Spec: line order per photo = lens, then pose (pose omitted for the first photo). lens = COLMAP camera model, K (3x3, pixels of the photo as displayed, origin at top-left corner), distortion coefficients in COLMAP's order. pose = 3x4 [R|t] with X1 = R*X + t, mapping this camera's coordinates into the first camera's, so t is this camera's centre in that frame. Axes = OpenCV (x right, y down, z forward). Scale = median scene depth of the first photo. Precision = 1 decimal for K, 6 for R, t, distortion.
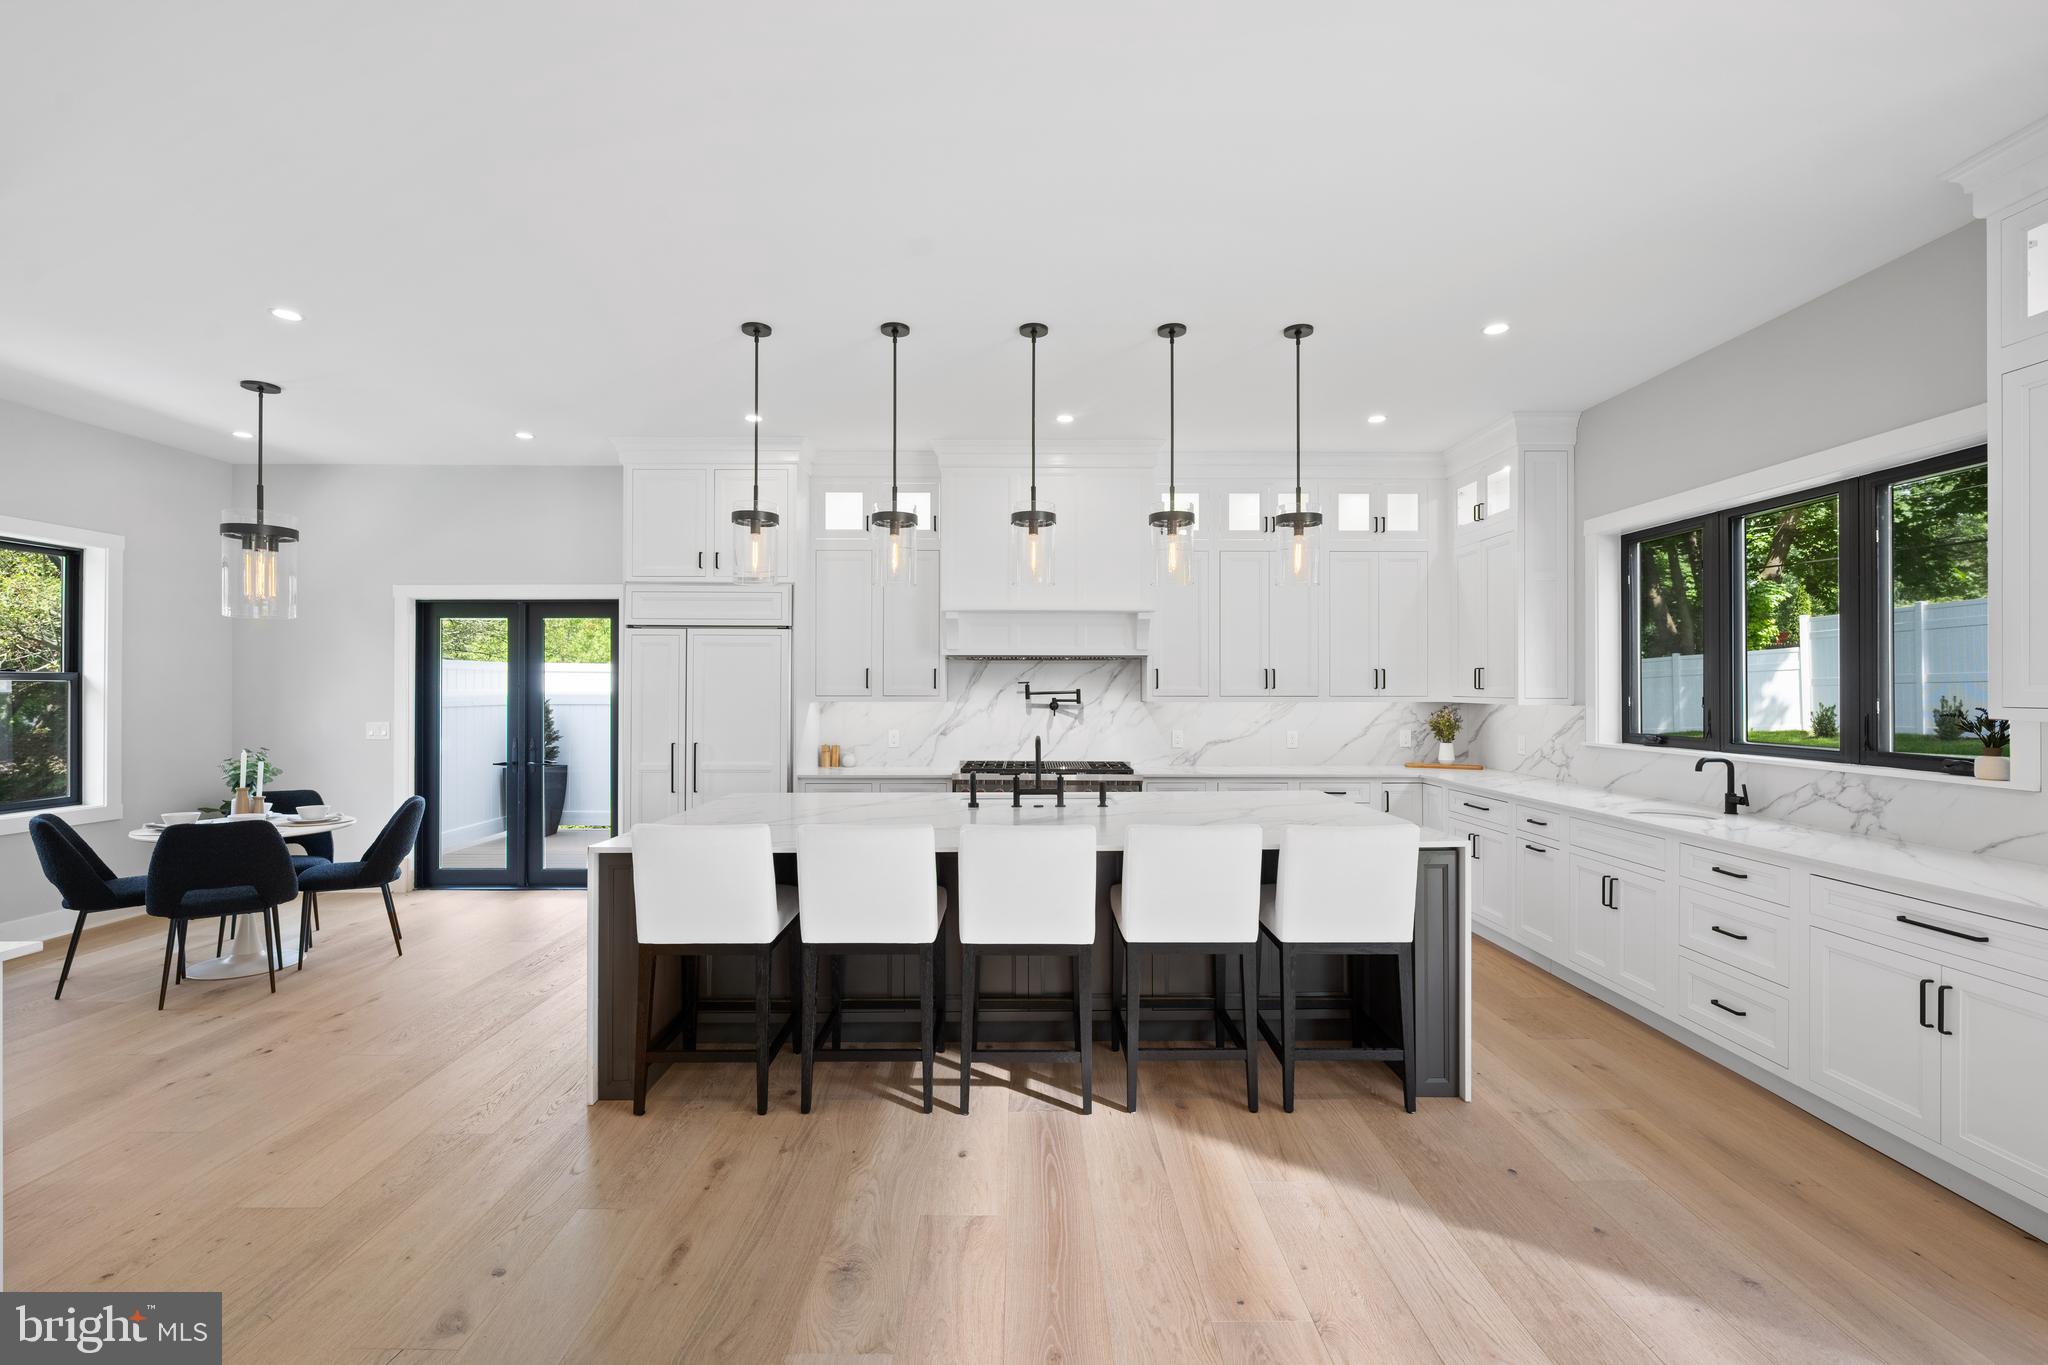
lens RADIAL K [[845.3, 0, 988.7], [0, 845.3, 683.1], [0, 0, 1]] dist [-0.005829, 0.000018]
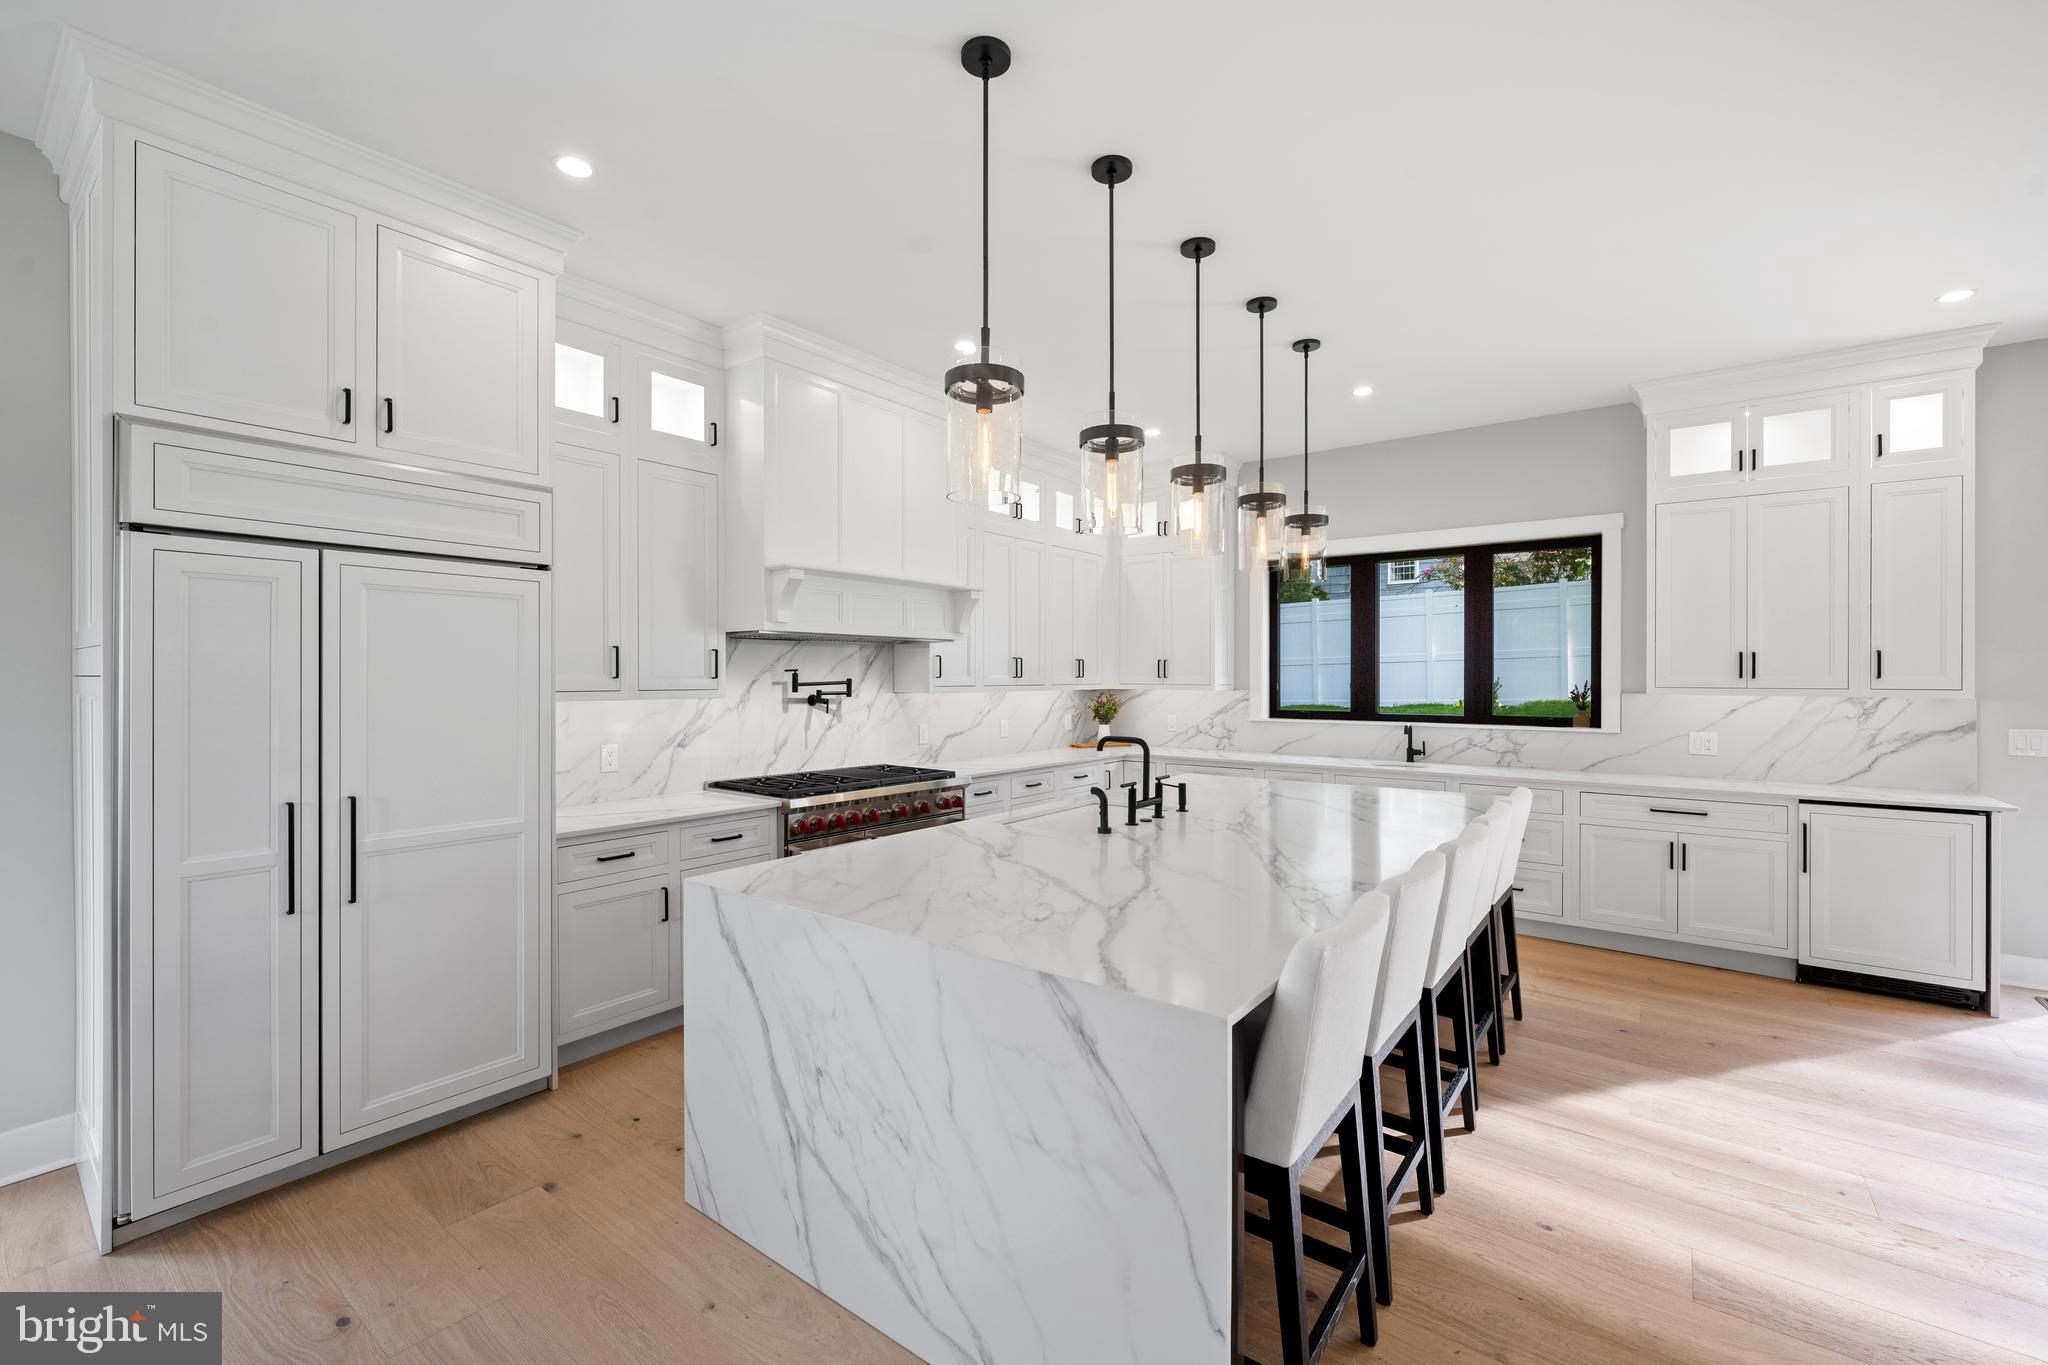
lens RADIAL K [[845.3, 0, 1017.6], [0, 845.3, 675.0], [0, 0, 1]] dist [-0.005829, 0.000018]
pose [[0.618508, 0.000160, 0.785778, -0.483232], [-0.004000, 0.999988, 0.002944, 0.000696], [-0.785768, -0.004964, 0.618501, 0.423050]]
